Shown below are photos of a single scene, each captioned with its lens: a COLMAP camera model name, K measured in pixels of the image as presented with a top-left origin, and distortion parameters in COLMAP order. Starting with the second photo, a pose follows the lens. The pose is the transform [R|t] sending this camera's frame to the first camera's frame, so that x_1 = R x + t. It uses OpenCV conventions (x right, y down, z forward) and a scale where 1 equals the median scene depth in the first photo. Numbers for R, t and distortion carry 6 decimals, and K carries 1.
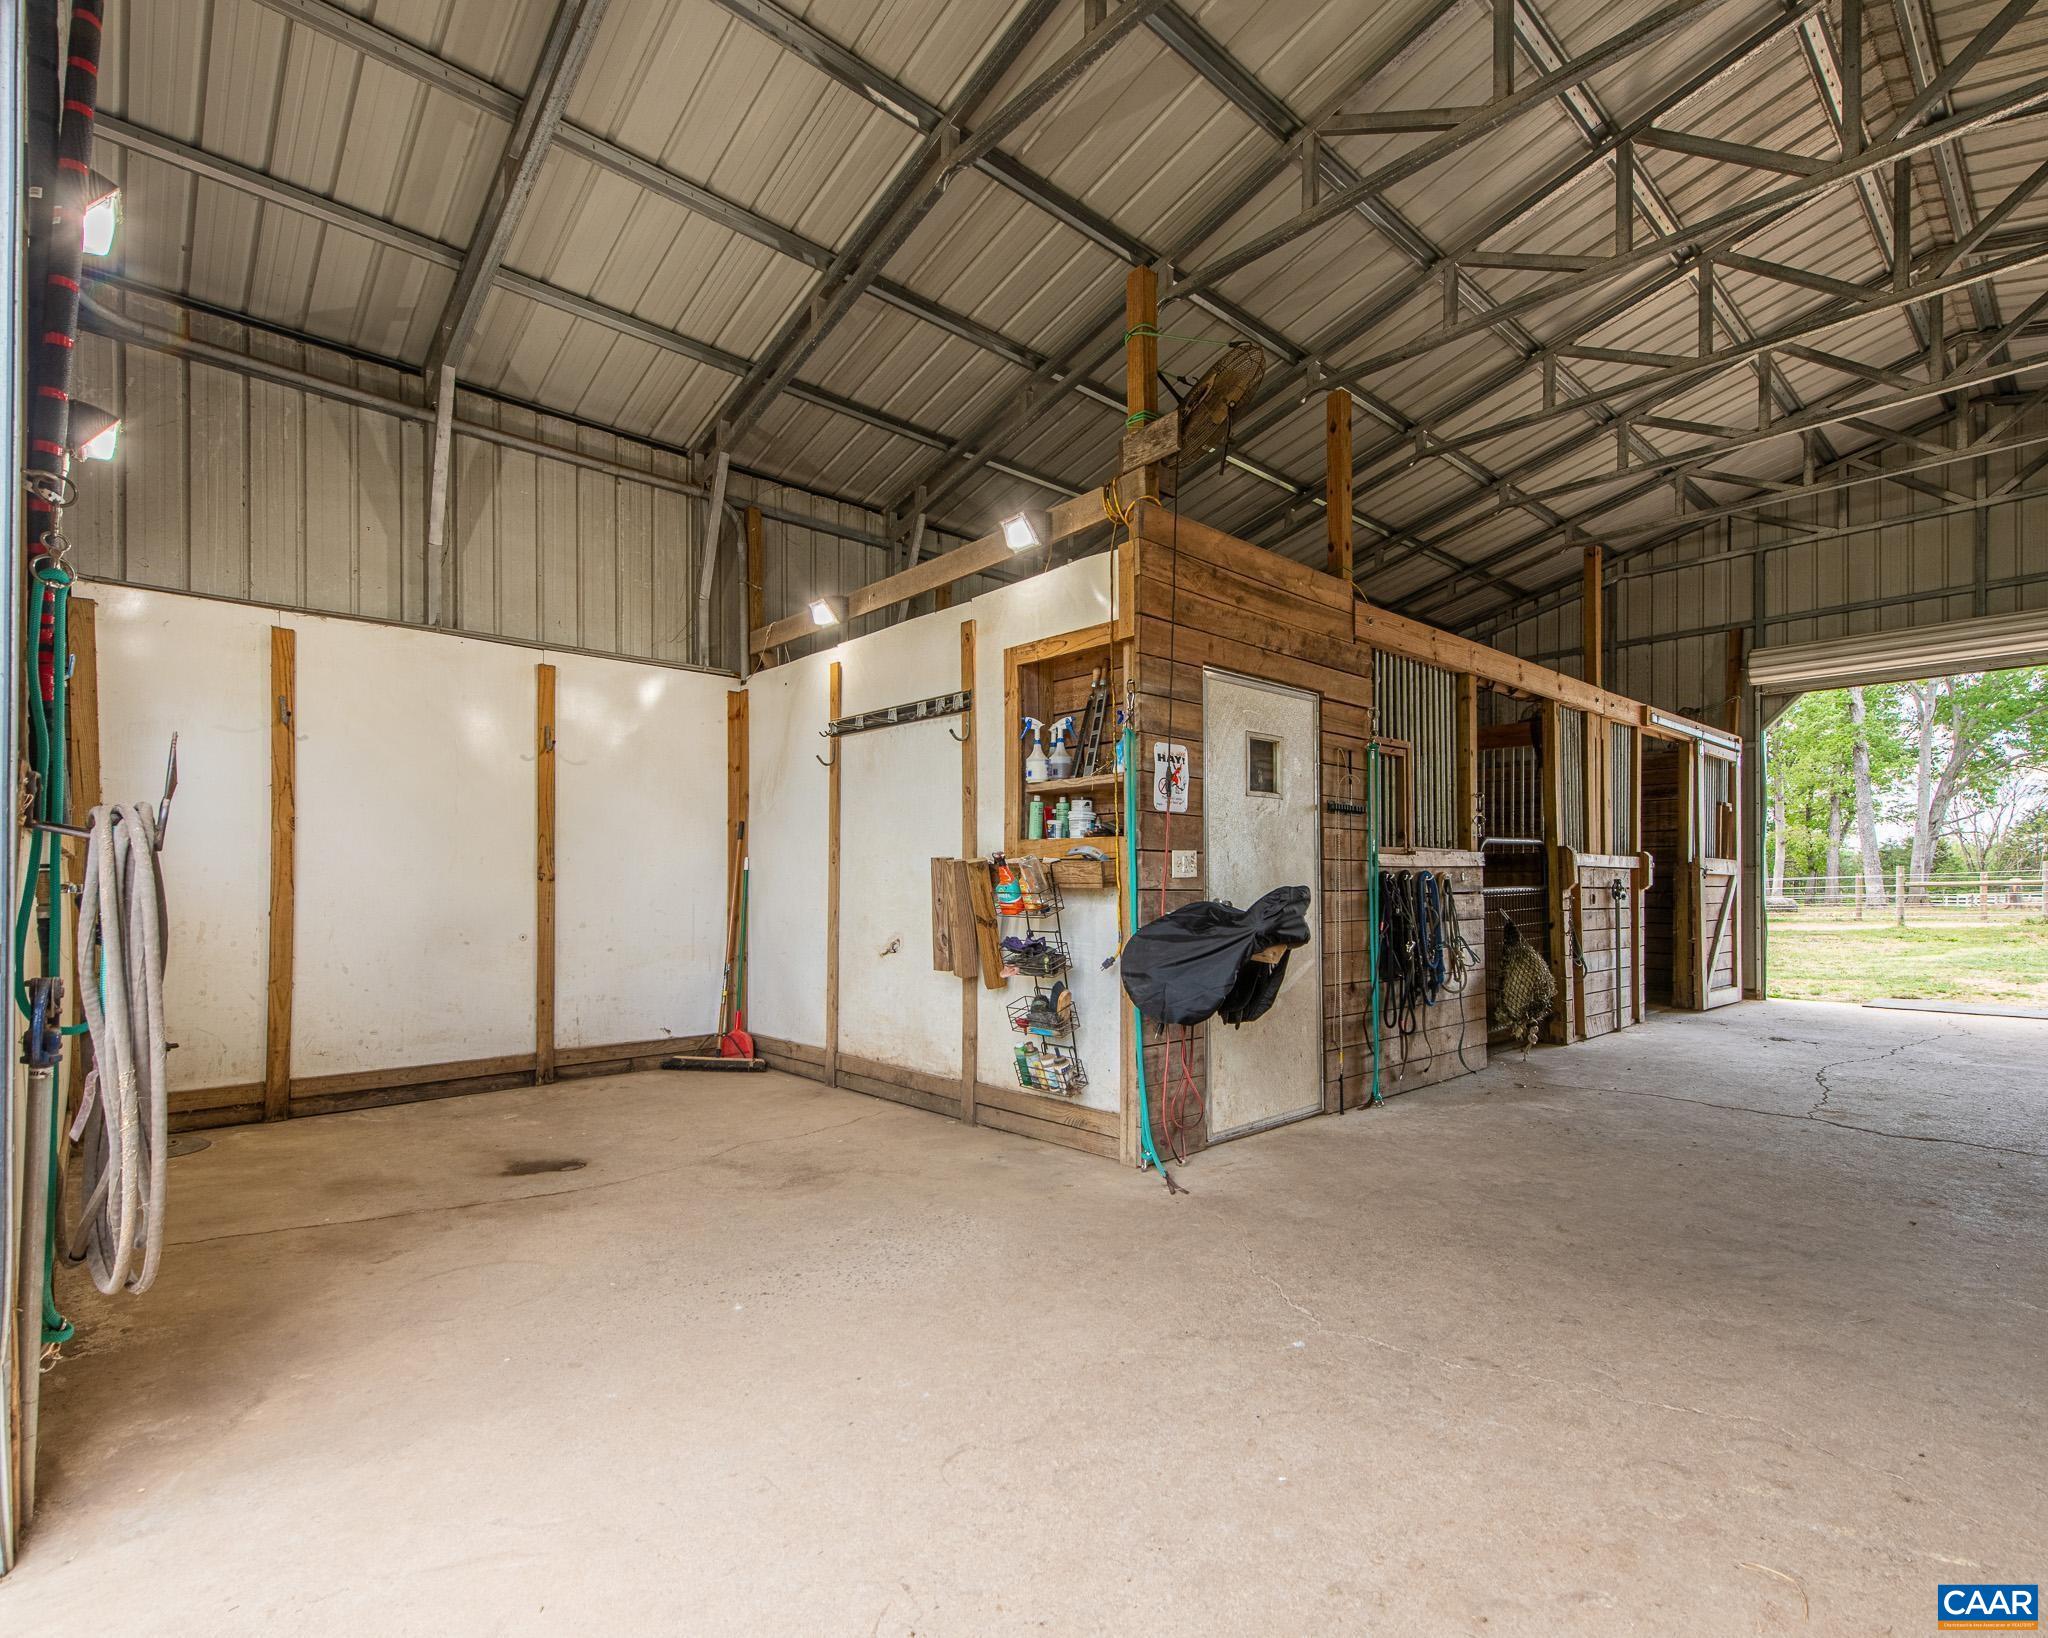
lens RADIAL K [[991.3, 0, 1037.8], [0, 991.3, 872.9], [0, 0, 1]] dist [-0.004083, -0.000670]
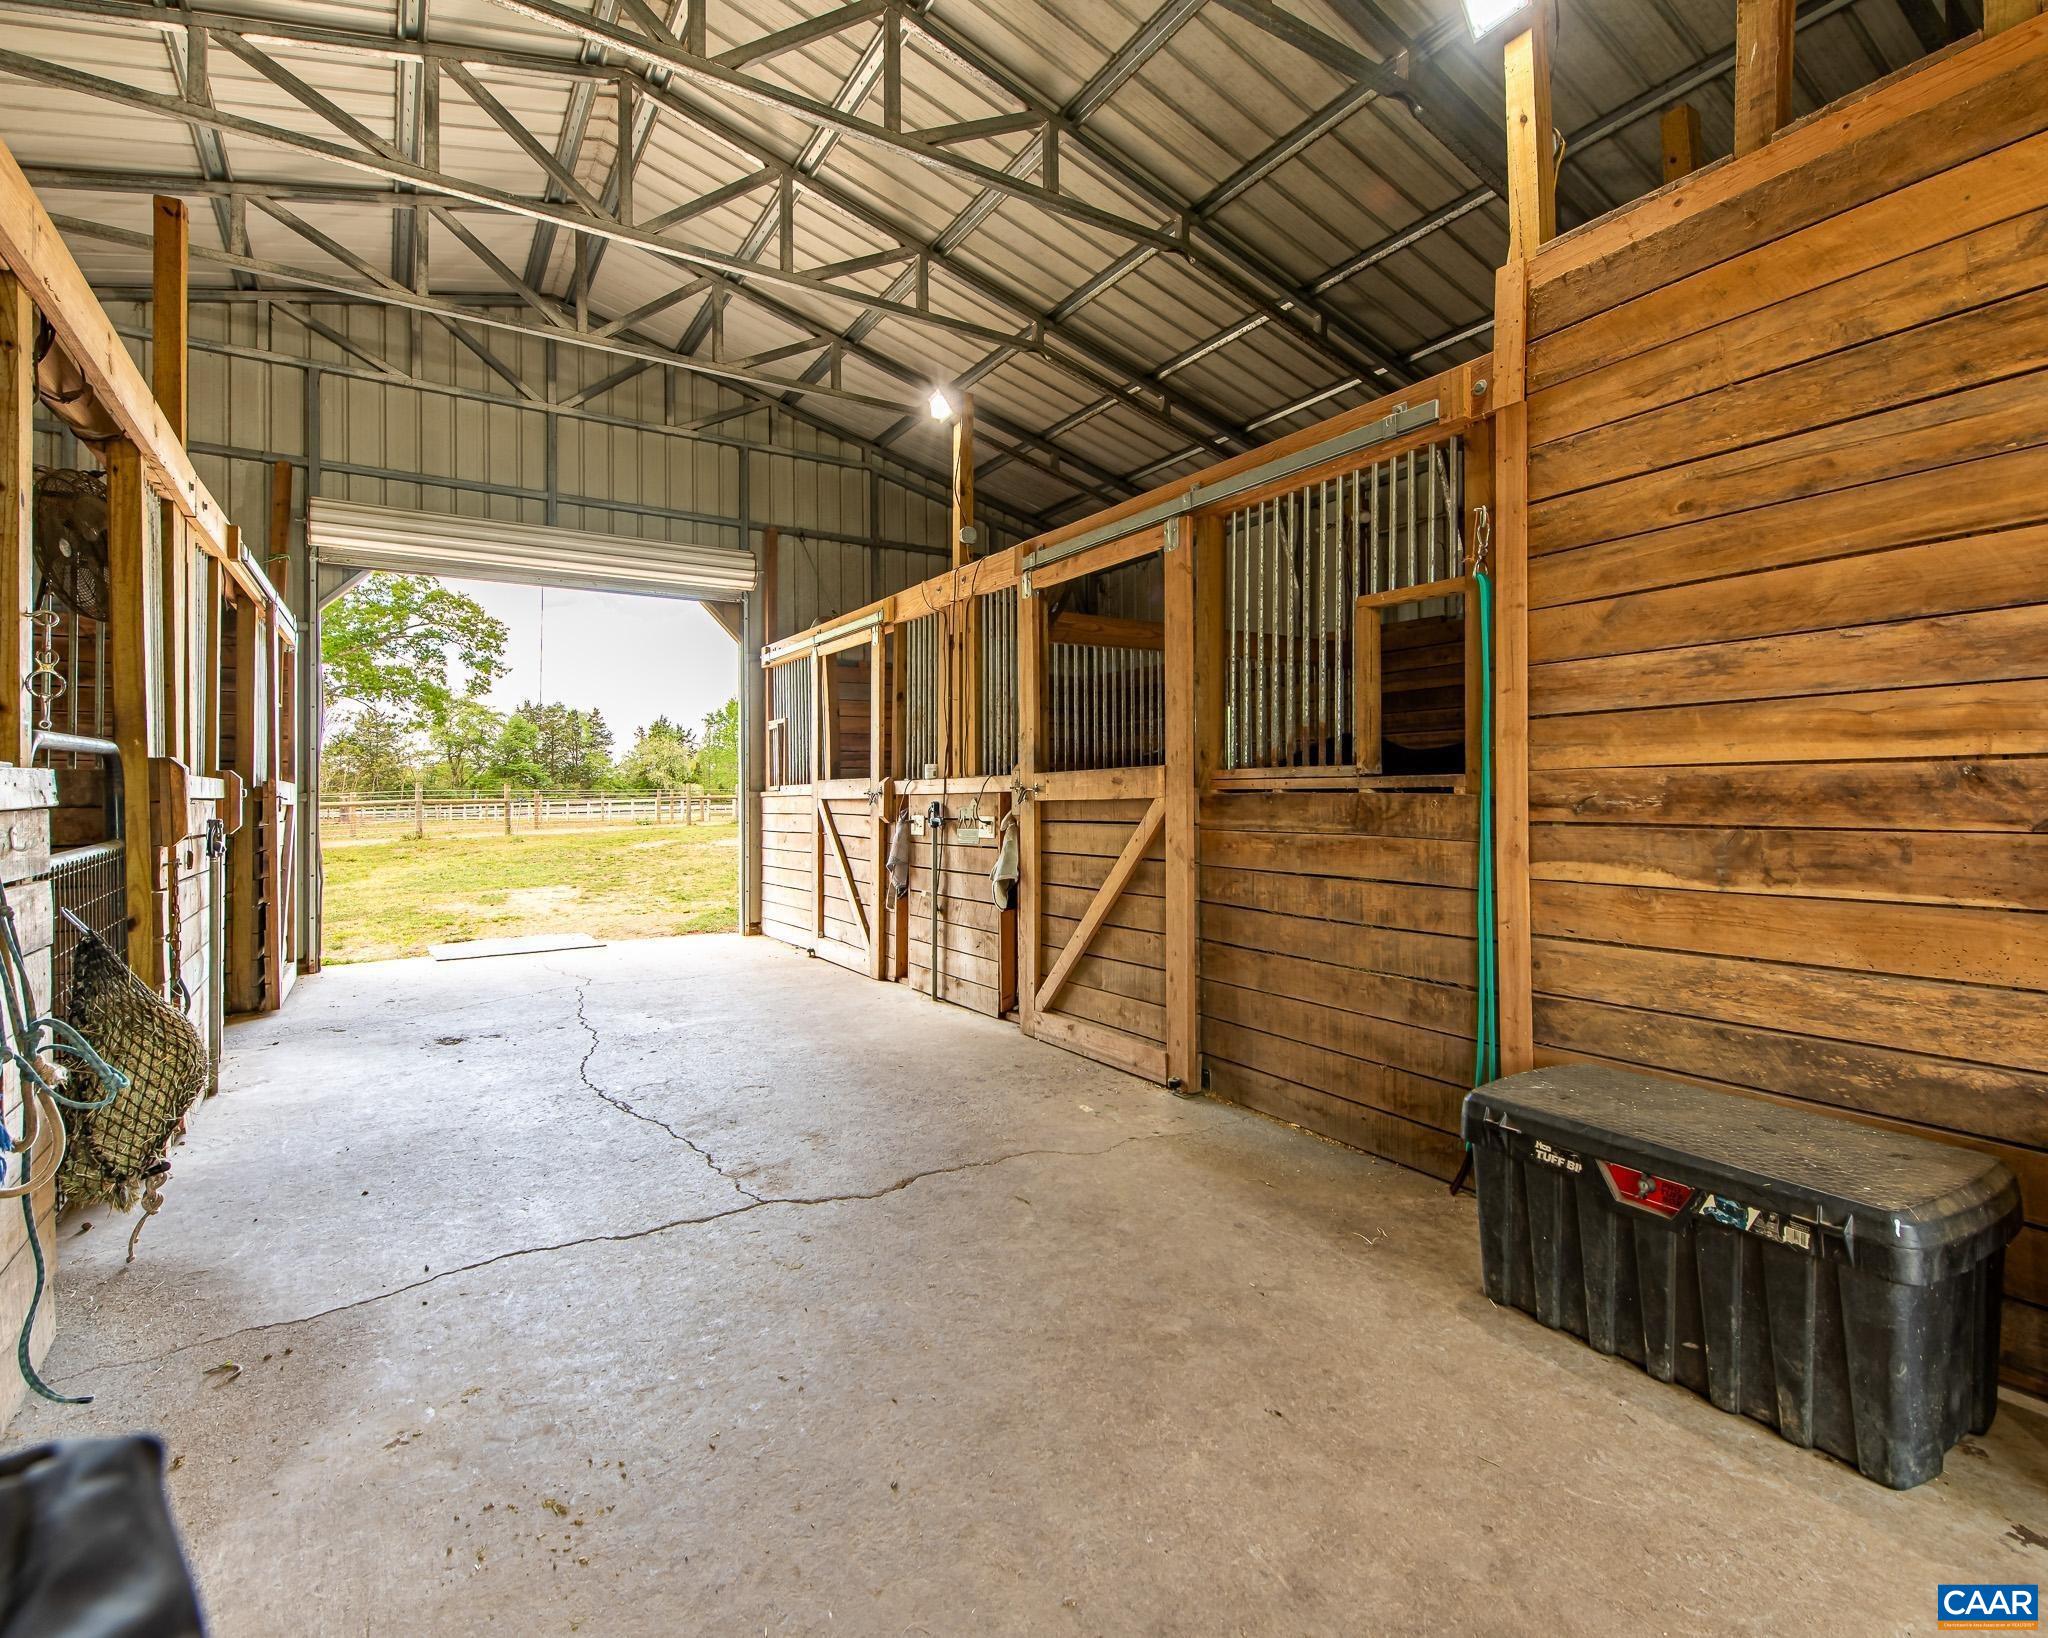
lens RADIAL K [[991.3, 0, 1025.9], [0, 991.3, 797.8], [0, 0, 1]] dist [-0.004083, -0.000670]
pose [[0.170864, -0.004860, 0.985283, 0.094192], [-0.003537, 0.999978, 0.005546, -0.008554], [-0.985288, -0.004433, 0.170843, 0.370236]]
